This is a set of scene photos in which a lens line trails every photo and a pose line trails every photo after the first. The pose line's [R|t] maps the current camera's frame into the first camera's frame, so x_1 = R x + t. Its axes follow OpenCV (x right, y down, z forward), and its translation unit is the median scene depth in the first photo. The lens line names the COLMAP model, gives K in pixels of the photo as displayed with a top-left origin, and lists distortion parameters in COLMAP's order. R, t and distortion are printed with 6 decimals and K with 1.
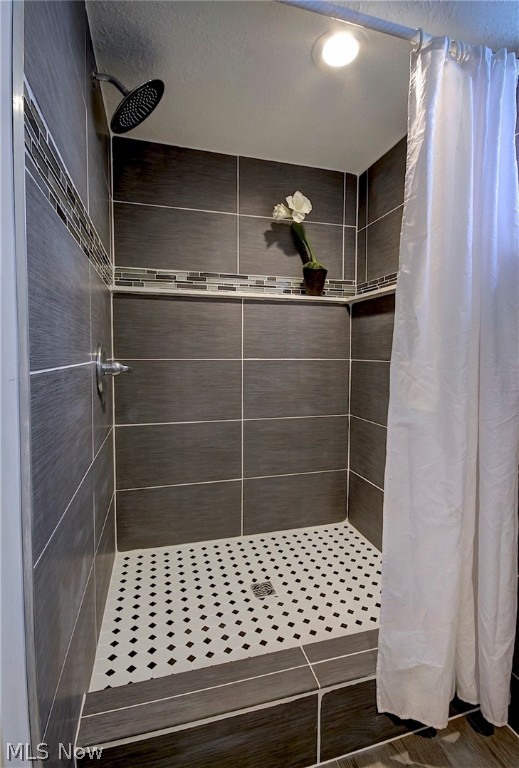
lens RADIAL K [[372.5, 0, 258.1], [0, 372.5, 373.5], [0, 0, 1]] dist [0.002958, -0.000171]
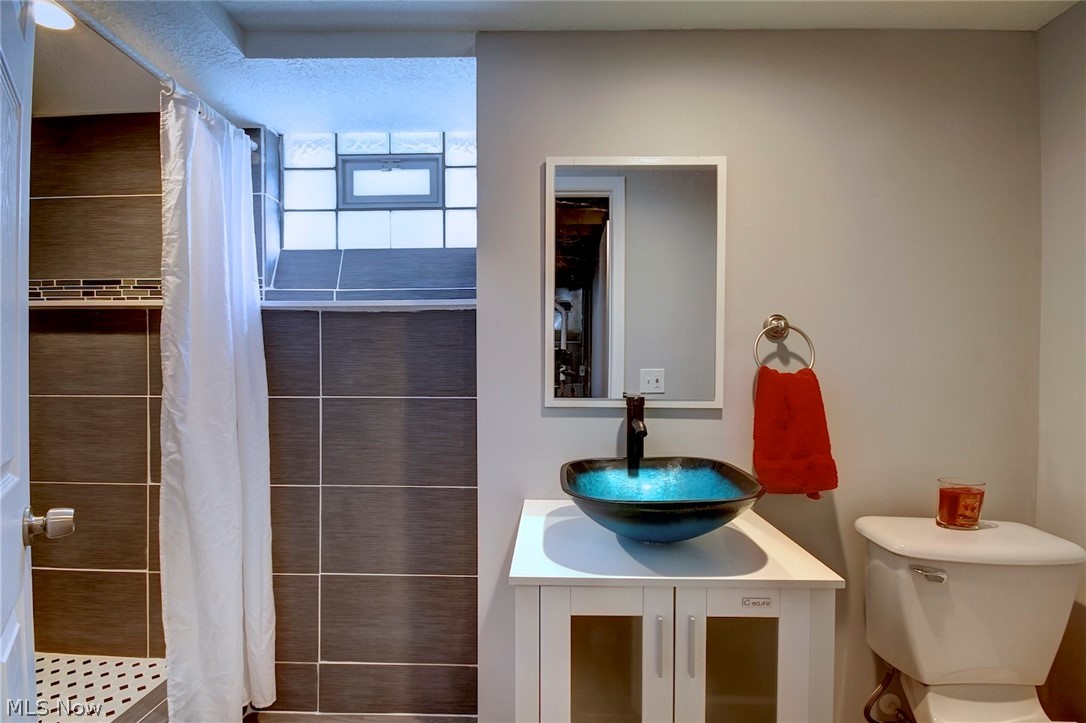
lens RADIAL K [[499.2, 0, 542.6], [0, 499.2, 371.4], [0, 0, 1]] dist [0.012218, -0.011644]
pose [[0.273631, -0.014841, 0.961720, -0.367504], [0.056130, 0.998423, -0.000562, -0.029244], [-0.960195, 0.054135, 0.274033, -0.187394]]
